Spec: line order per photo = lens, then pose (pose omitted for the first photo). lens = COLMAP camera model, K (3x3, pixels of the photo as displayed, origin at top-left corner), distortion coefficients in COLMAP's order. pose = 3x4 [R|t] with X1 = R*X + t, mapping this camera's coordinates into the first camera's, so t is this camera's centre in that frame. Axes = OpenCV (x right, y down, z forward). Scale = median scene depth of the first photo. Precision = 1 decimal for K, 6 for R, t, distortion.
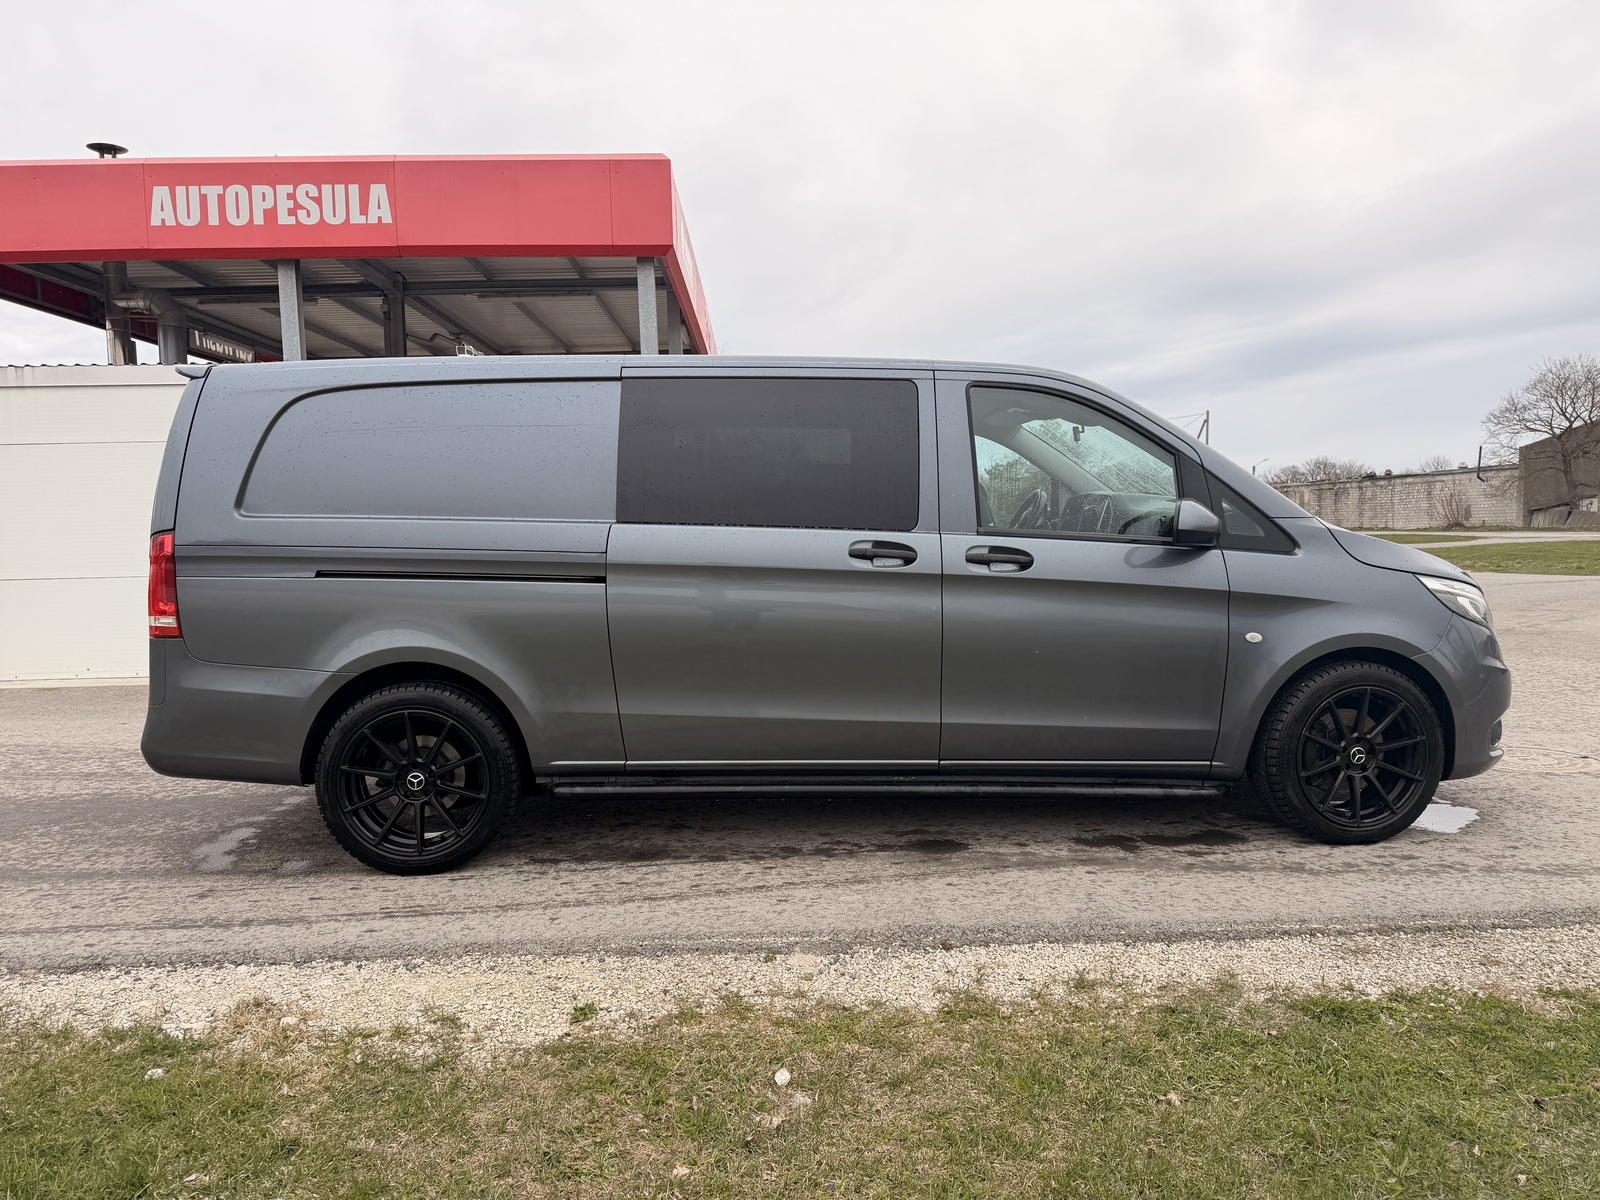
lens RADIAL K [[1155.8, 0, 792.6], [0, 1155.8, 596.0], [0, 0, 1]] dist [0.075414, -0.127328]
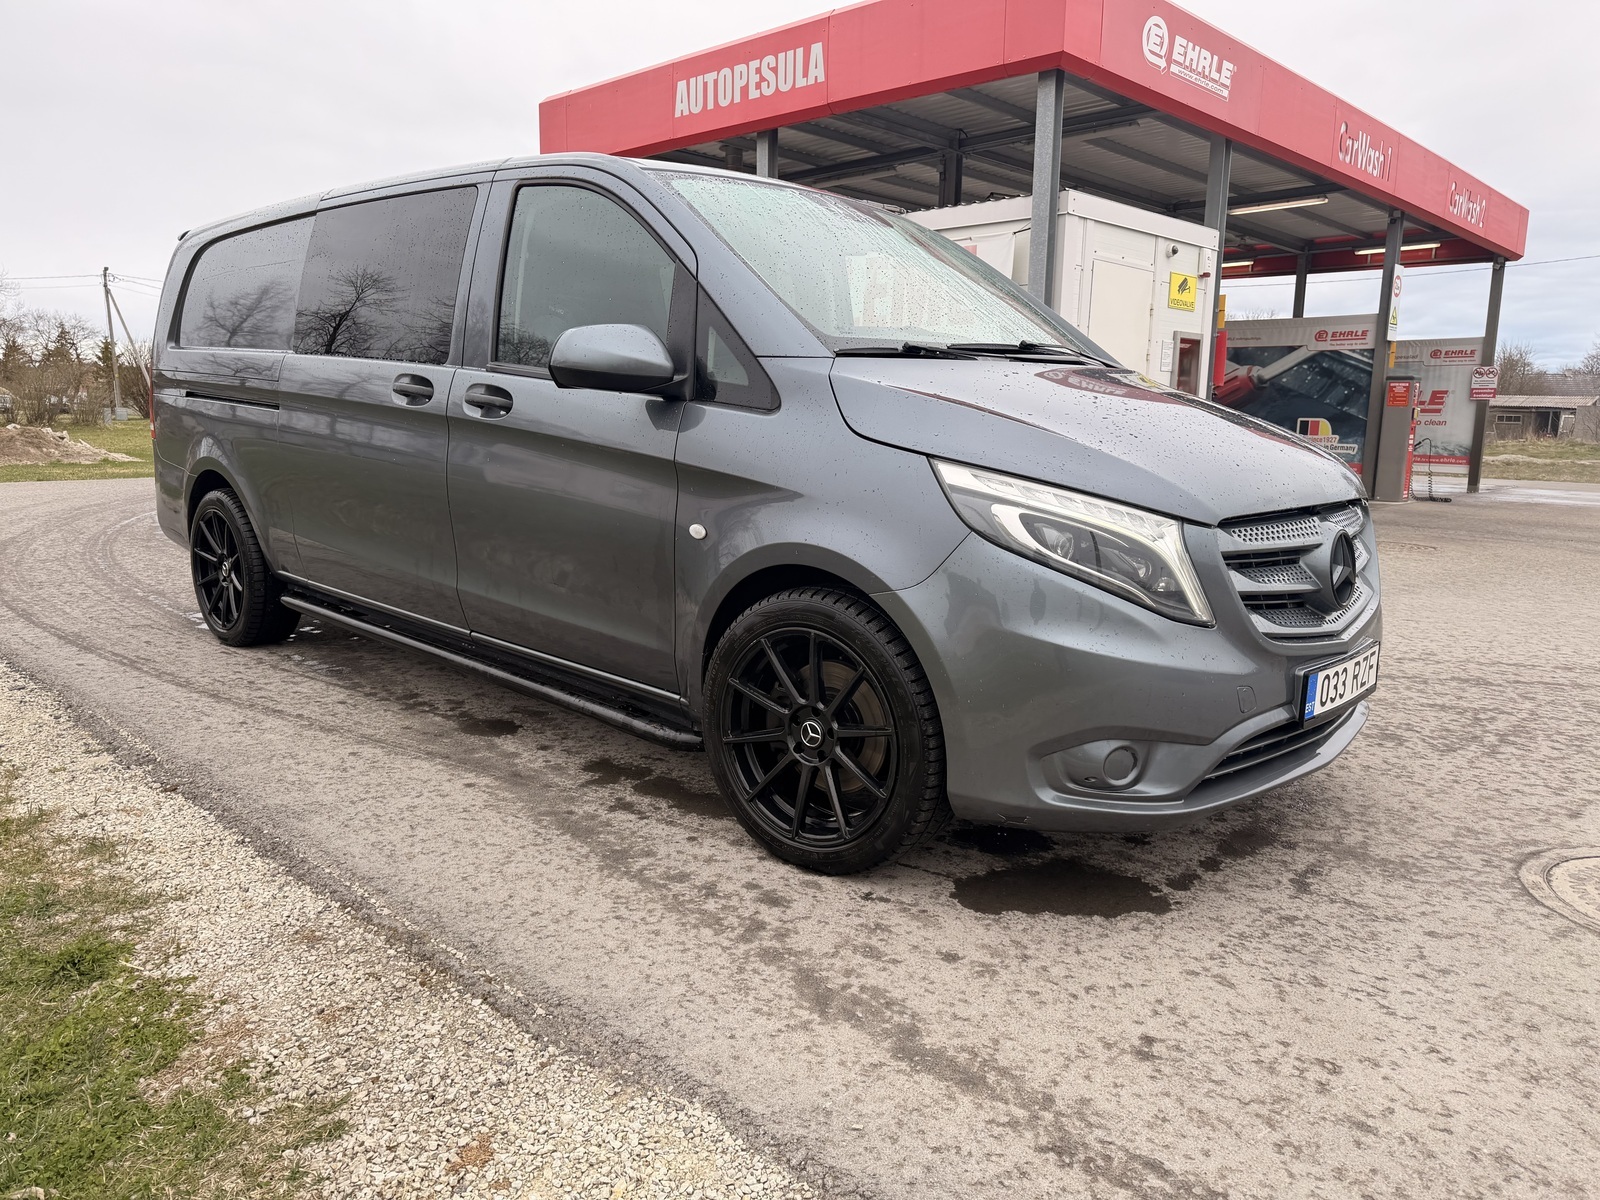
lens RADIAL K [[1155.8, 0, 792.6], [0, 1155.8, 596.0], [0, 0, 1]] dist [0.075414, -0.127328]
pose [[0.688121, 0.147731, -0.710398, 0.944791], [-0.074968, 0.988290, 0.132903, -0.020660], [0.721713, -0.038196, 0.691138, 0.580408]]
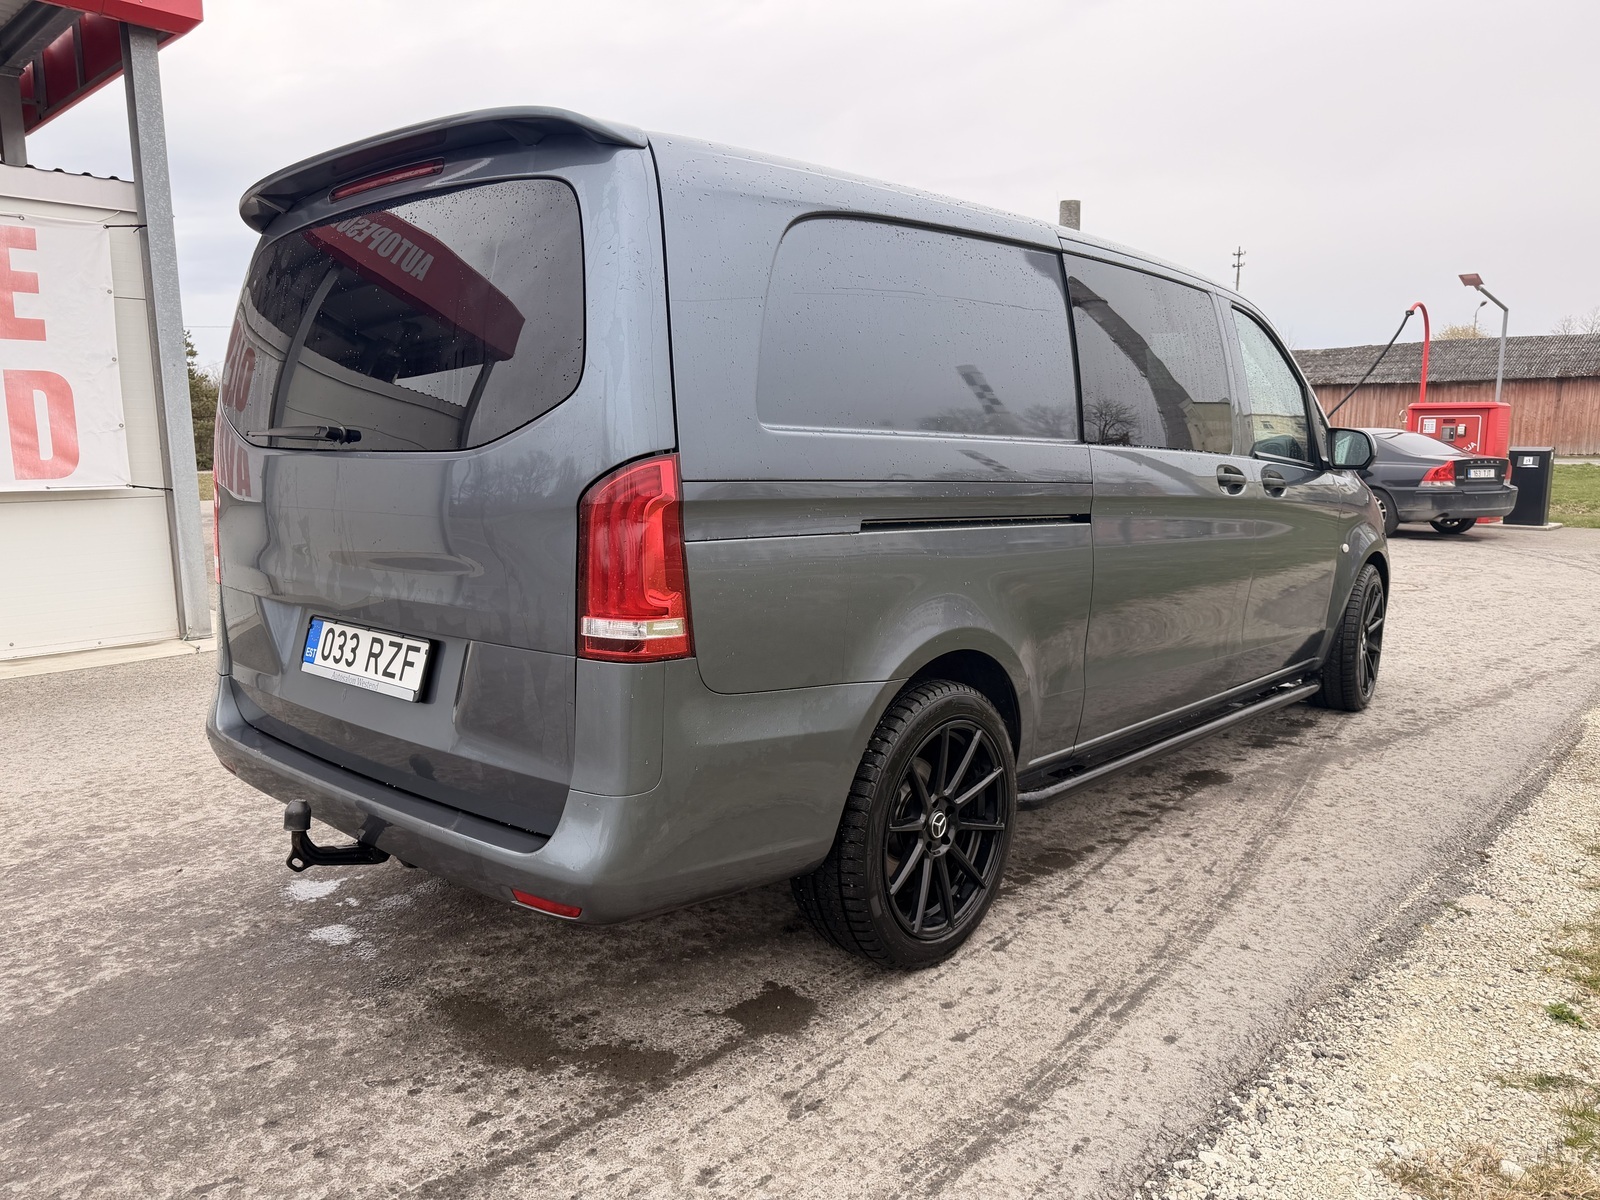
lens RADIAL K [[1155.8, 0, 792.6], [0, 1155.8, 596.0], [0, 0, 1]] dist [0.075414, -0.127328]
pose [[0.695163, -0.082512, 0.714101, -0.848119], [0.037054, 0.996183, 0.079034, -0.030519], [-0.717897, -0.028481, 0.695567, 0.592821]]
